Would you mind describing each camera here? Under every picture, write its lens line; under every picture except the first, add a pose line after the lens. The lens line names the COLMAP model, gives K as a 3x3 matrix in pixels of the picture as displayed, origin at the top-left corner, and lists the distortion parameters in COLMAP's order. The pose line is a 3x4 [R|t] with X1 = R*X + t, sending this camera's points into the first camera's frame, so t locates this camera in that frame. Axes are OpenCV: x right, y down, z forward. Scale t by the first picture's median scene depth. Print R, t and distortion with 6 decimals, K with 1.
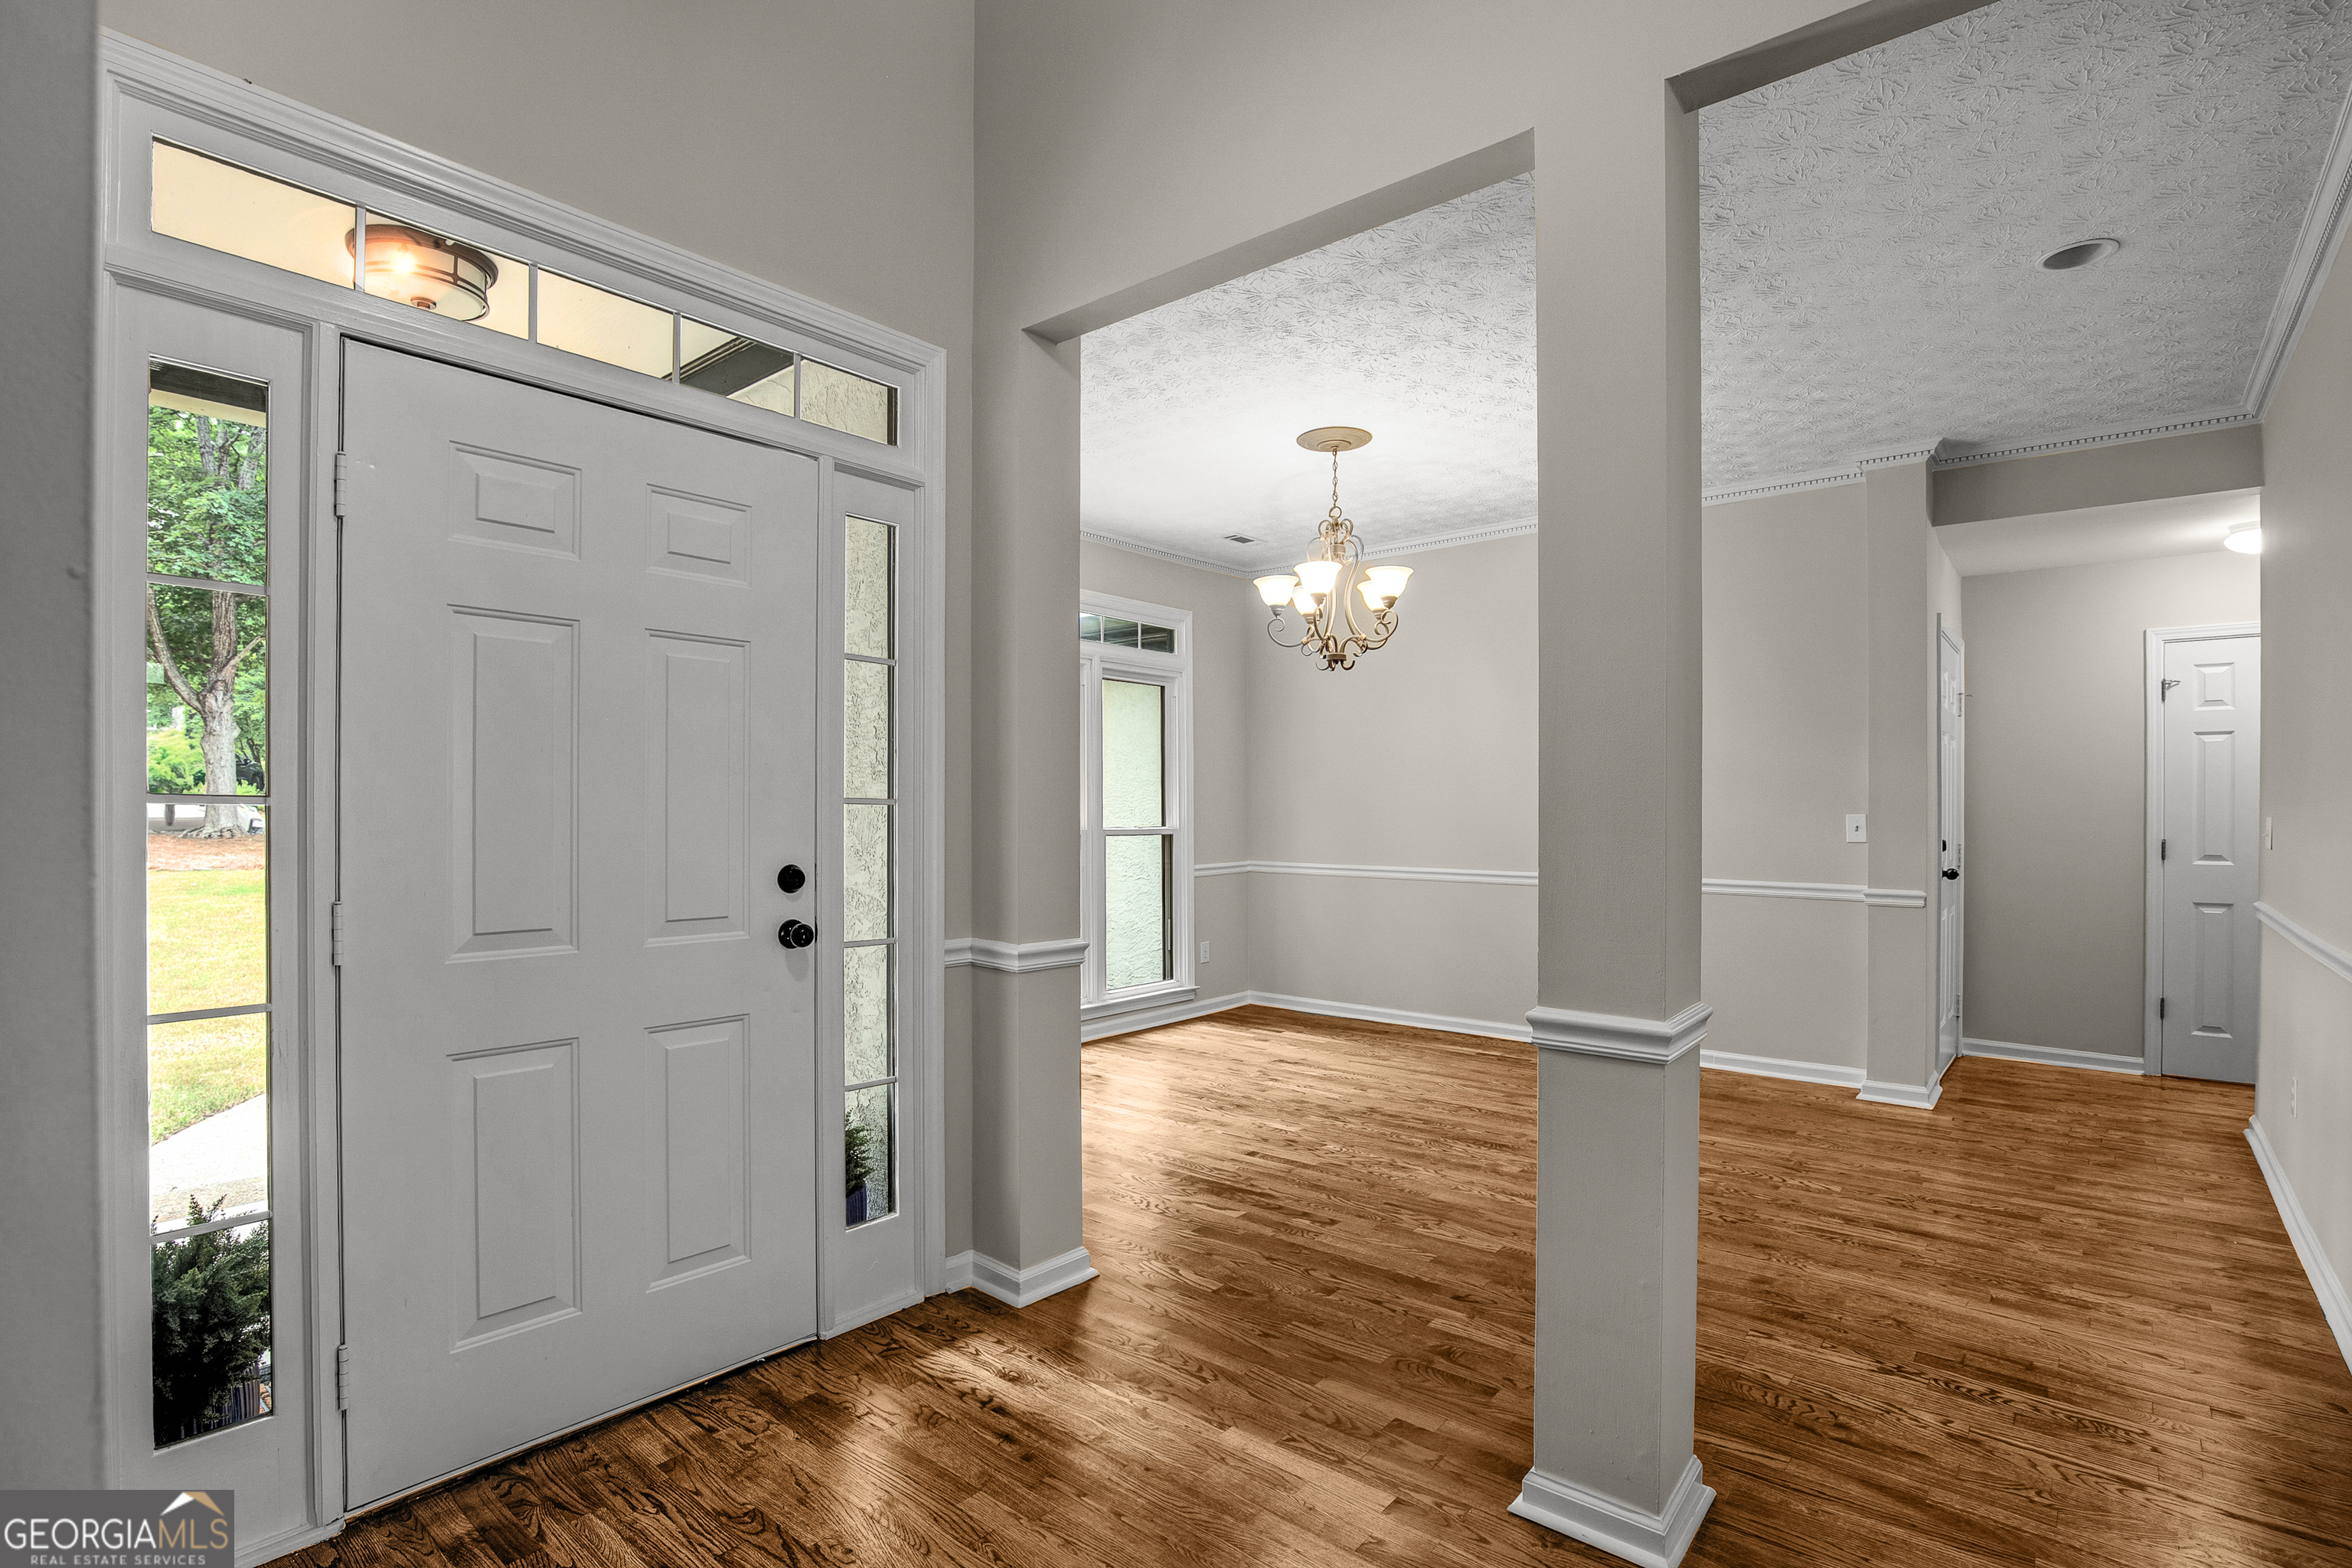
lens RADIAL K [[1110.7, 0, 1185.5], [0, 1110.7, 806.7], [0, 0, 1]] dist [-0.024831, 0.000485]
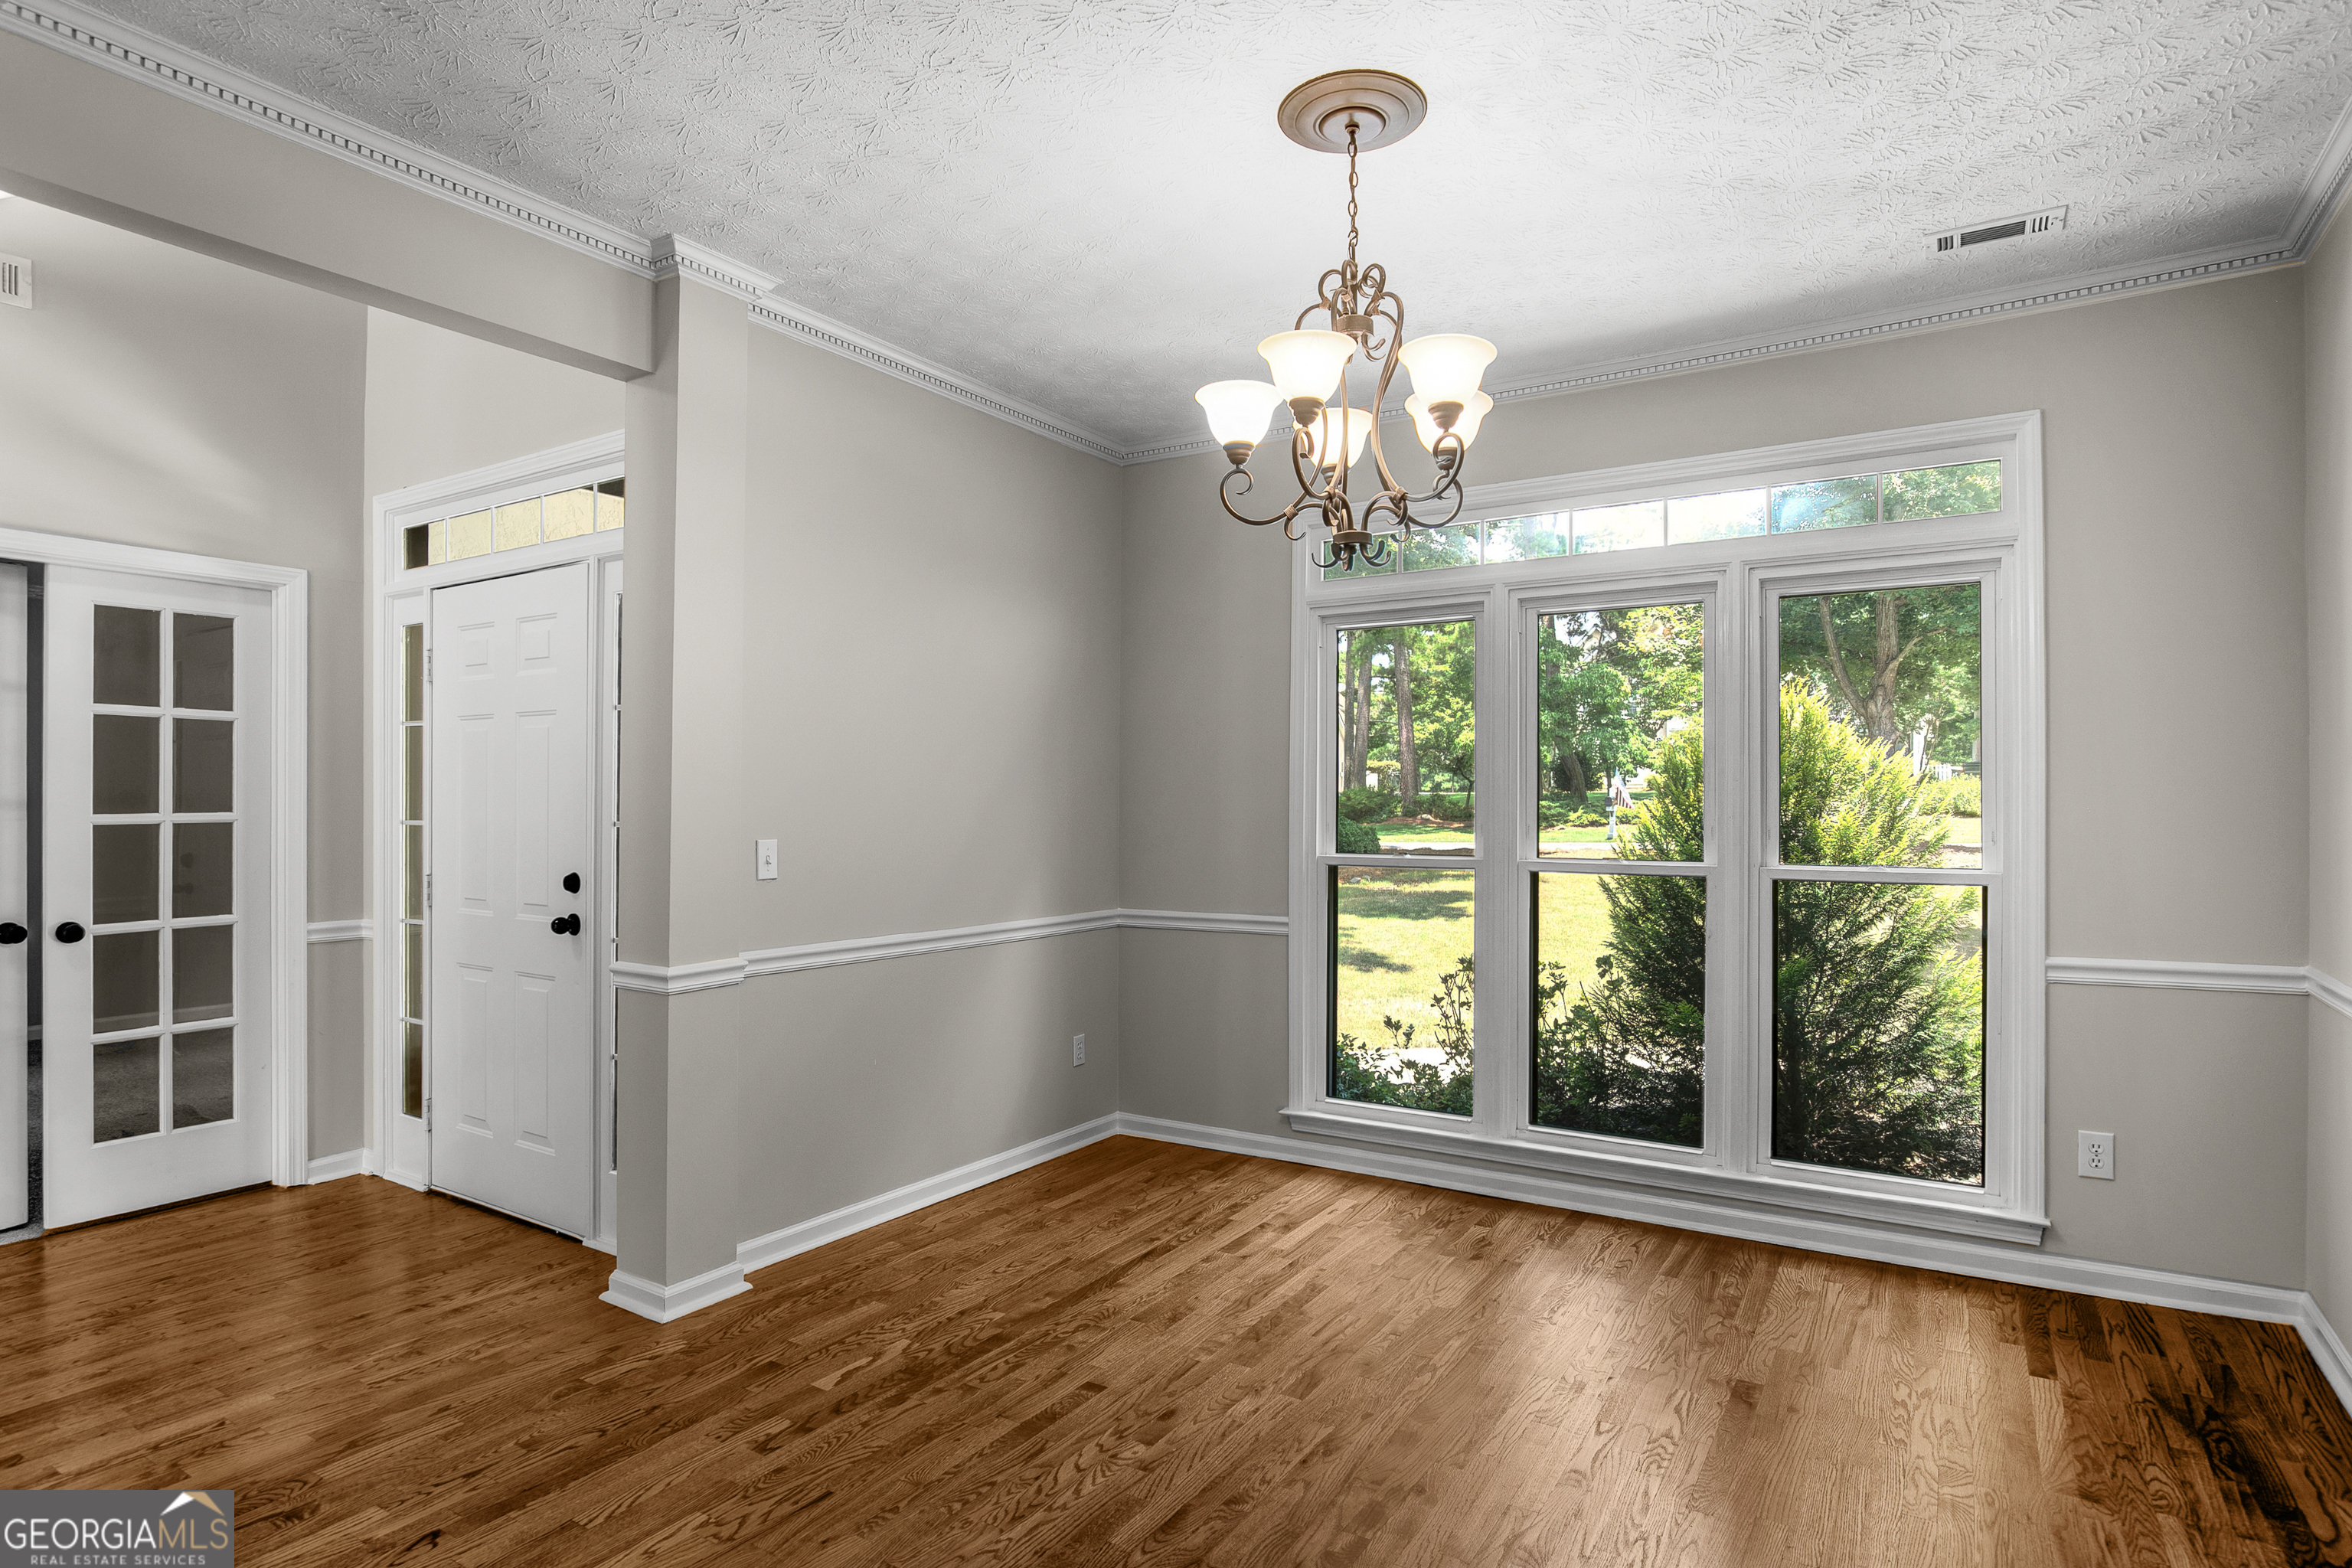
lens RADIAL K [[1245.1, 0, 1176.0], [0, 1245.1, 784.0], [0, 0, 1]] dist [-0.012716, -0.000519]
pose [[0.141444, -0.016864, -0.989803, 0.859126], [-0.002065, 0.999848, -0.017331, -0.020480], [0.989944, 0.004495, 0.141388, 1.050721]]
